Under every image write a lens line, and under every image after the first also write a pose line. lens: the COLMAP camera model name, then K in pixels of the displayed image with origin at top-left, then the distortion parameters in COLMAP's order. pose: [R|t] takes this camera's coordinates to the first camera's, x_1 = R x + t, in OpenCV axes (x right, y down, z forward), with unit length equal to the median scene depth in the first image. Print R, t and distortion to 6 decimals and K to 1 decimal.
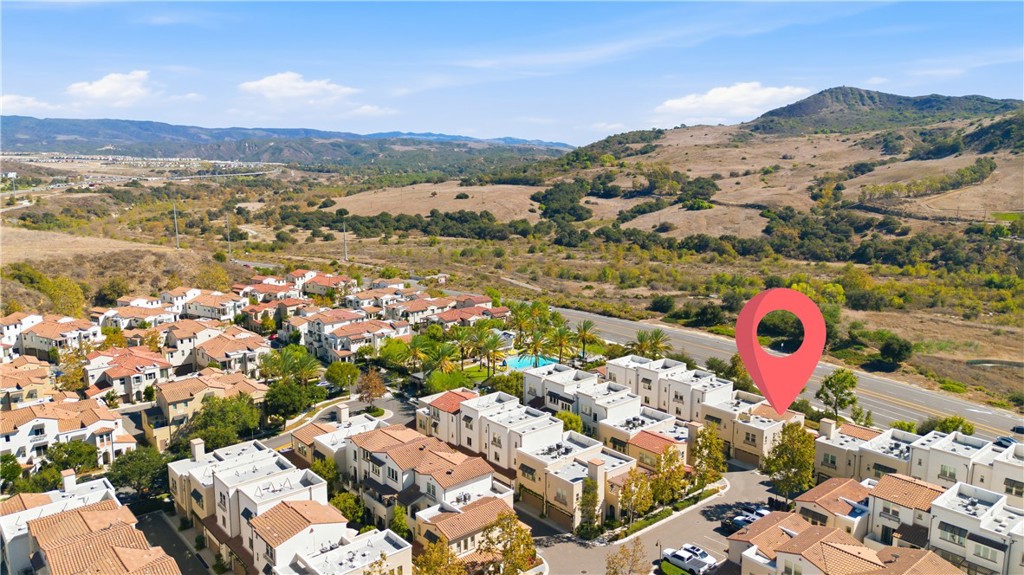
lens RADIAL K [[759.8, 0, 512.0], [0, 759.8, 287.5], [0, 0, 1]] dist [0.033259, -0.005535]
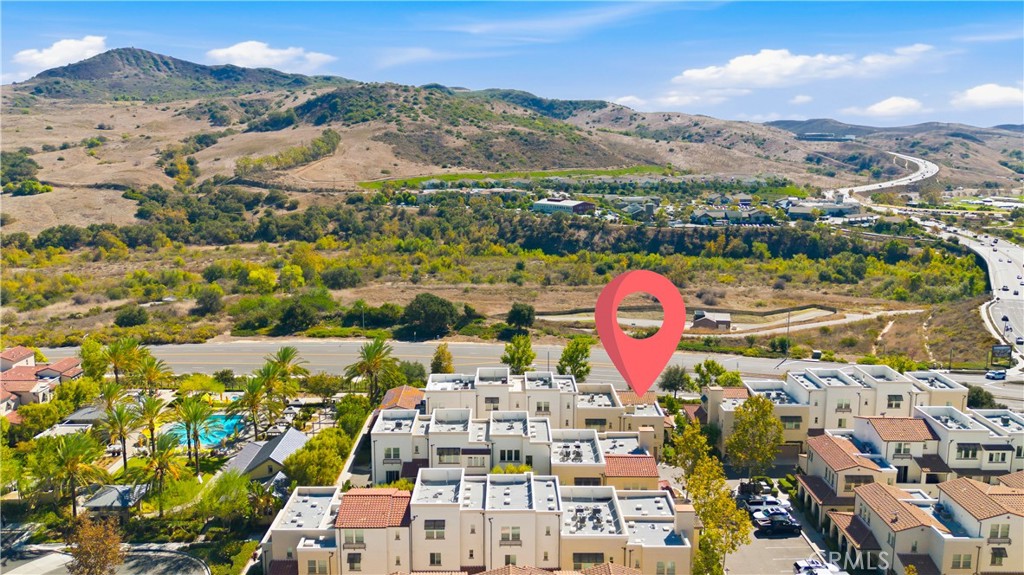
lens RADIAL K [[830.7, 0, 512.0], [0, 830.7, 287.5], [0, 0, 1]] dist [0.028854, -0.000146]
pose [[0.626259, -0.140889, 0.766779, -0.104830], [0.129122, 0.988696, 0.076205, -0.012395], [-0.768848, 0.051285, 0.637372, 0.105846]]
